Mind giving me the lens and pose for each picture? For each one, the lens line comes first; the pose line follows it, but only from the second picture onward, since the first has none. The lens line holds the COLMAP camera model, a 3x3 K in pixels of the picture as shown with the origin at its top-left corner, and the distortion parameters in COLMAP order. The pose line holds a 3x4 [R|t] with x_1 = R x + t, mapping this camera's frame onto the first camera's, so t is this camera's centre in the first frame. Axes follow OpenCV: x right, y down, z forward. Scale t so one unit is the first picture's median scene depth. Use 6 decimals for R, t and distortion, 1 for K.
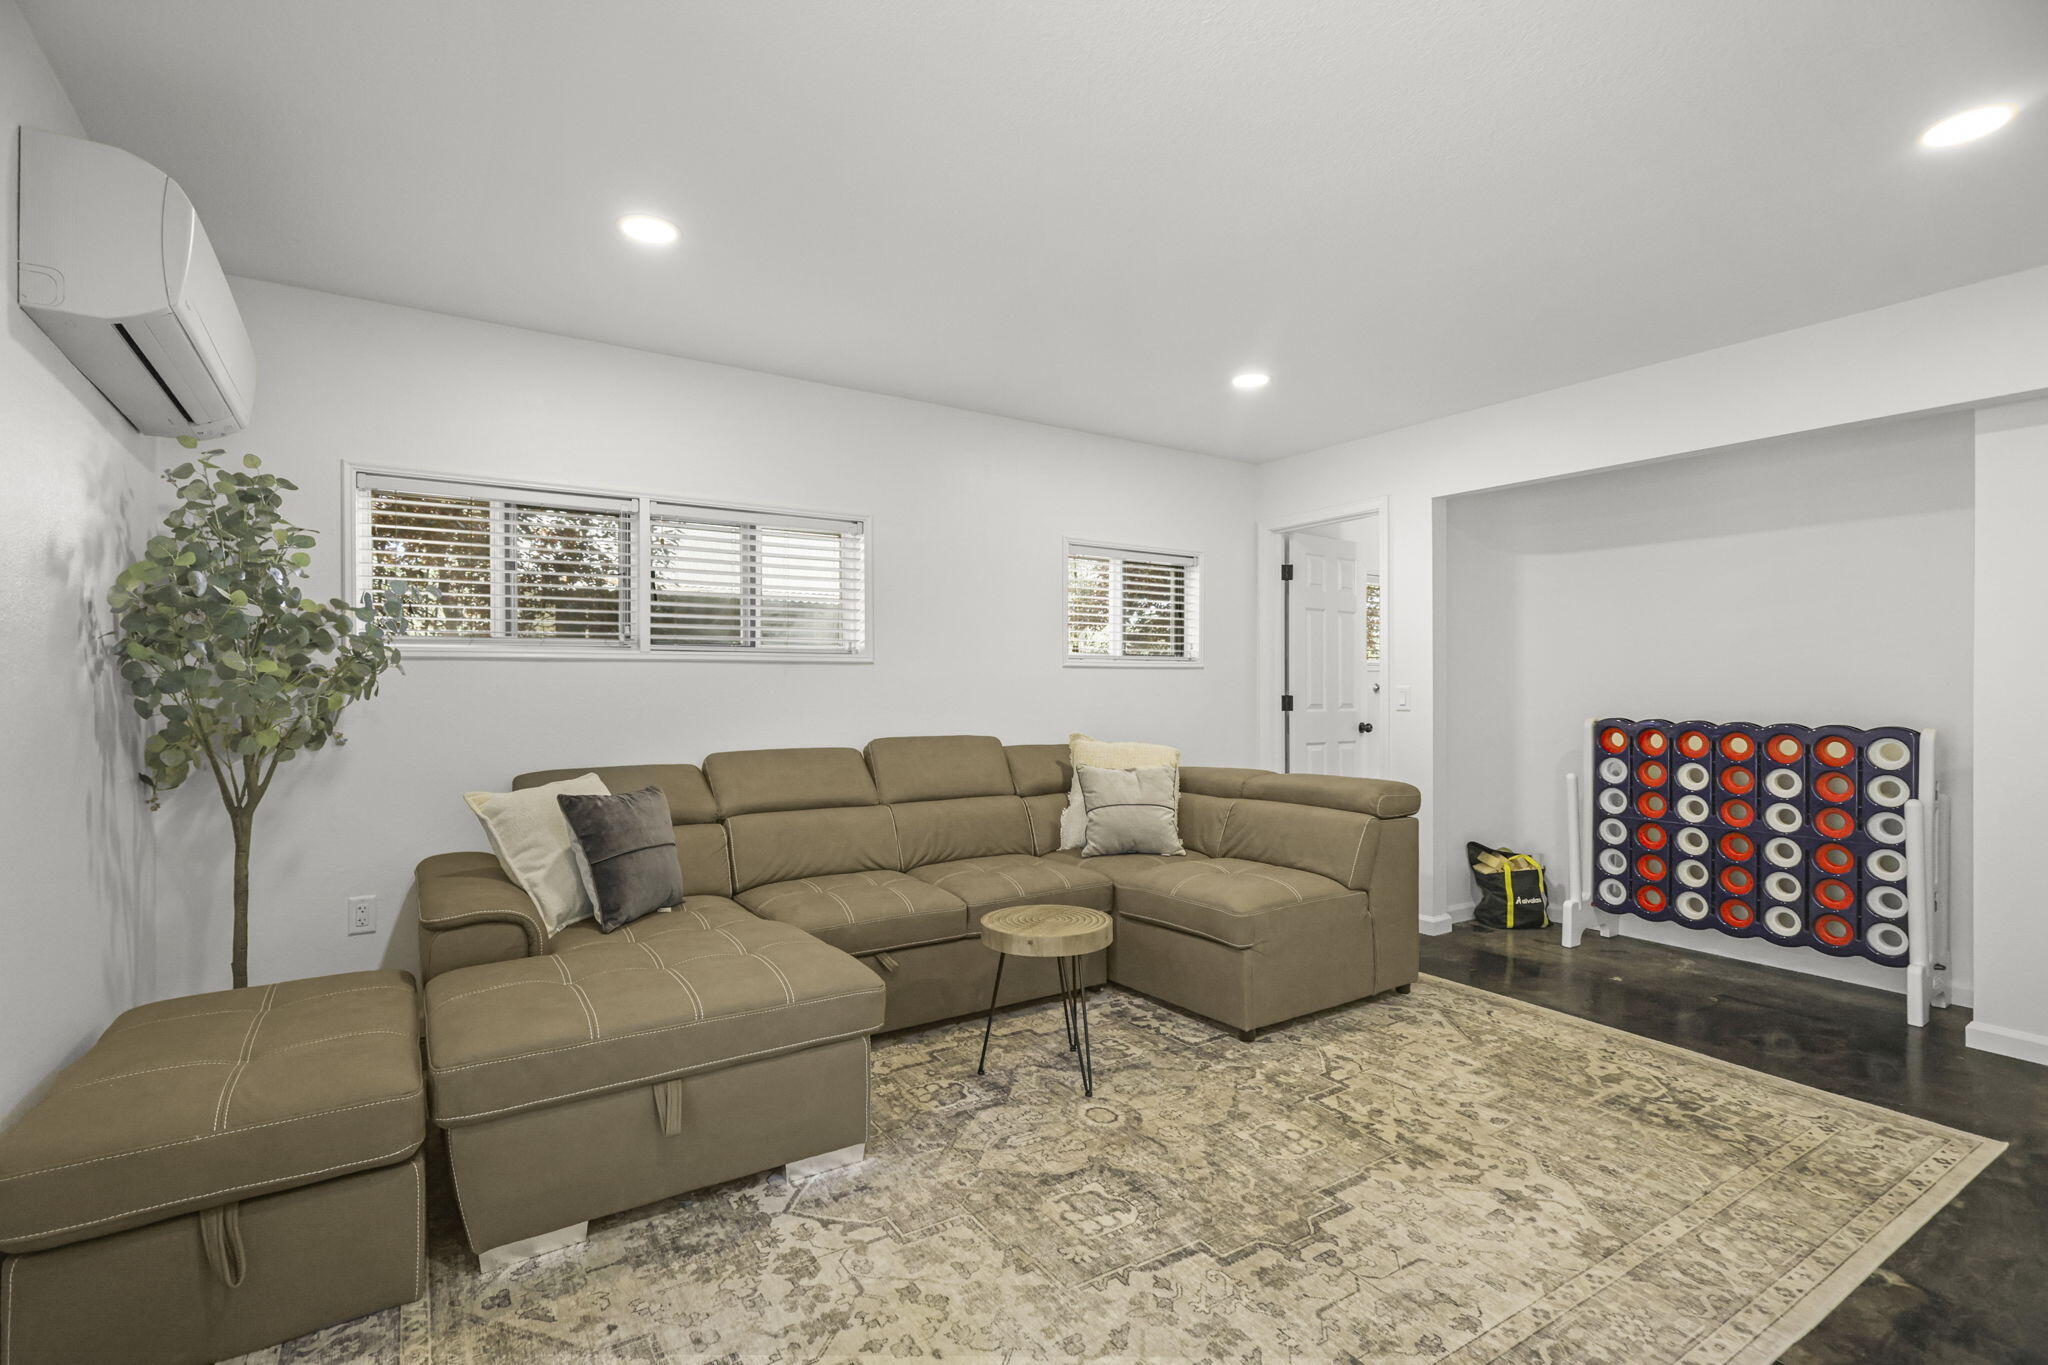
lens RADIAL K [[972.5, 0, 1024.0], [0, 972.5, 682.5], [0, 0, 1]] dist [-0.001238, -0.000048]
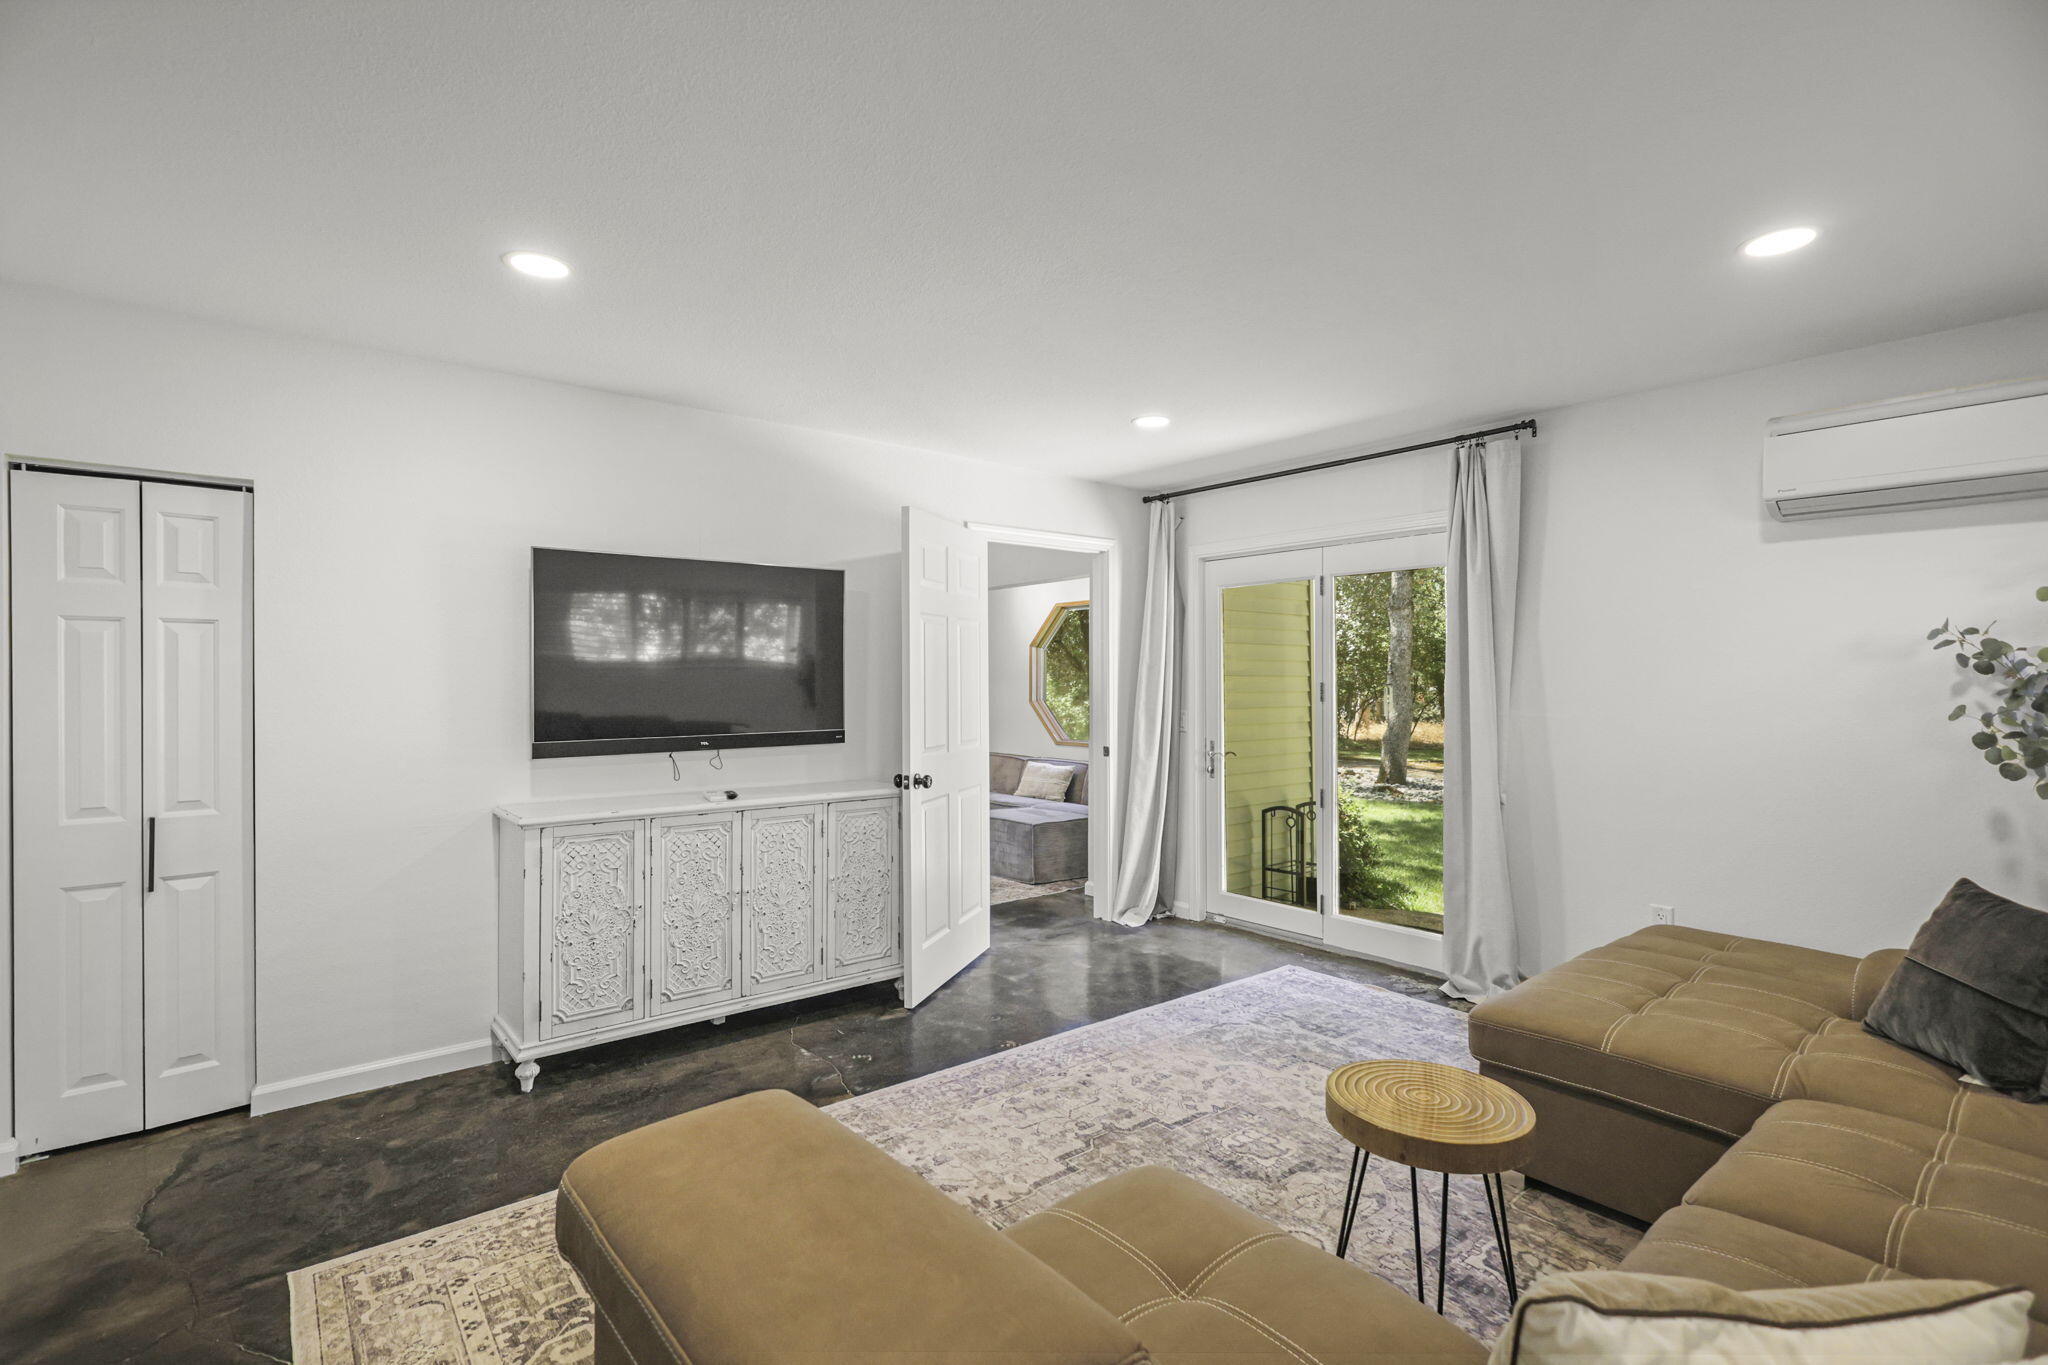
lens RADIAL K [[972.5, 0, 1024.0], [0, 972.5, 682.5], [0, 0, 1]] dist [-0.001238, -0.000048]
pose [[-0.994272, 0.001583, -0.106870, 0.532644], [0.002204, 0.999981, -0.005695, -0.063396], [0.106859, -0.005898, -0.994257, 2.332995]]
